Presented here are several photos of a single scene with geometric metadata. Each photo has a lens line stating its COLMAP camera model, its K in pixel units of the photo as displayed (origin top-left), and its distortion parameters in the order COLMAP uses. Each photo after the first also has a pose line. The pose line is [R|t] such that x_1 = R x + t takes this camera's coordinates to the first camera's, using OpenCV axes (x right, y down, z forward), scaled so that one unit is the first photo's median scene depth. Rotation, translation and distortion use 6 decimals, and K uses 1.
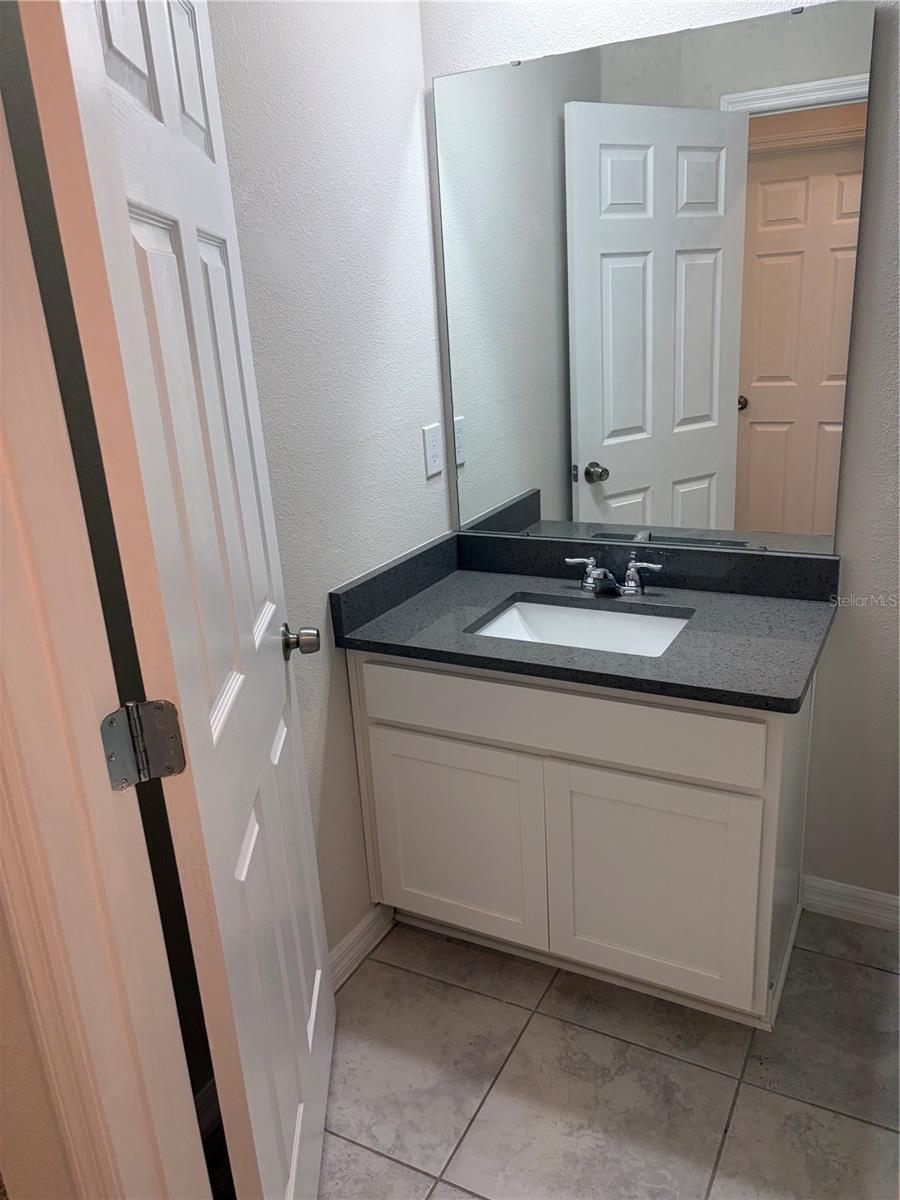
lens RADIAL K [[920.1, 0, 446.1], [0, 920.1, 608.0], [0, 0, 1]] dist [0.035704, -0.035275]
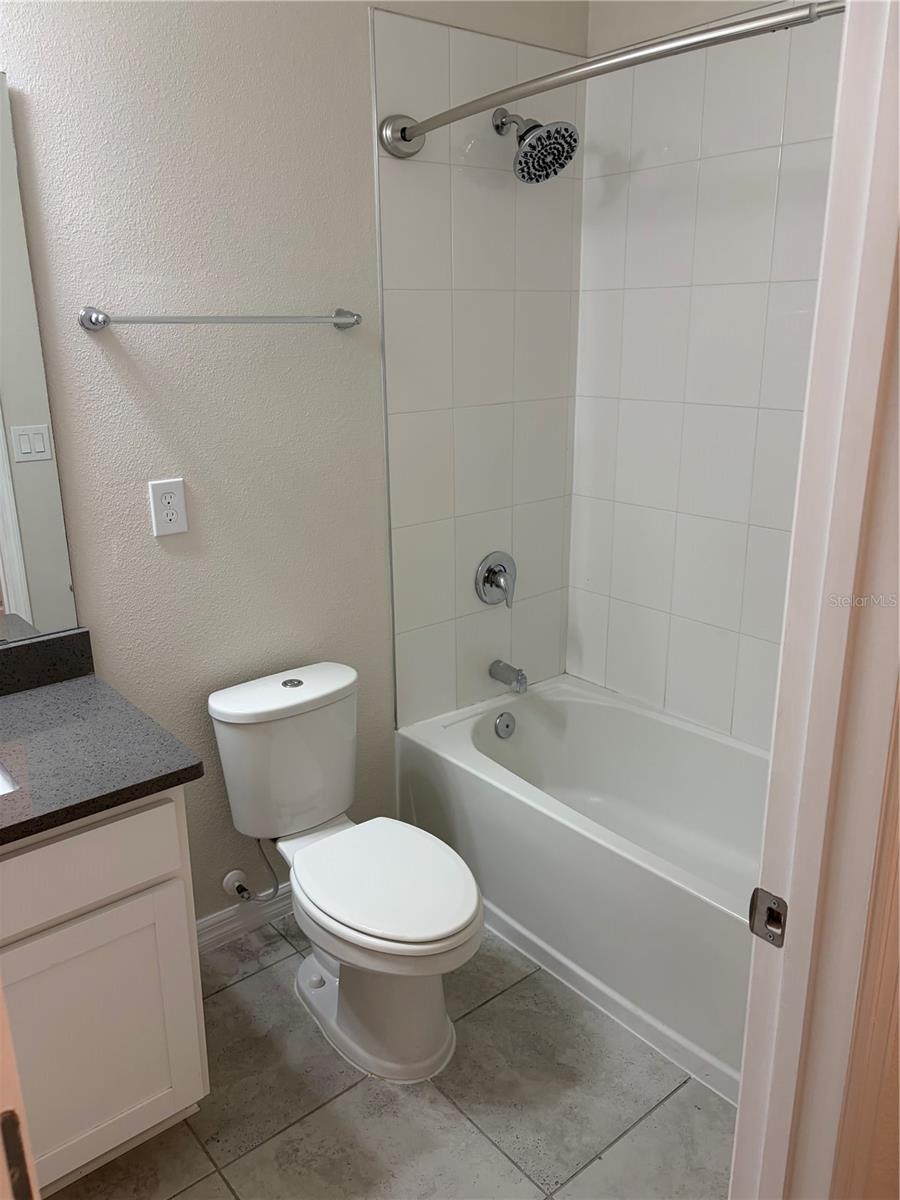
lens RADIAL K [[920.1, 0, 444.9], [0, 920.1, 591.9], [0, 0, 1]] dist [0.035704, -0.035275]
pose [[0.384205, -0.210334, 0.898970, -0.329100], [0.287344, 0.952585, 0.100073, -0.087167], [-0.877394, 0.219865, 0.426426, 0.257540]]
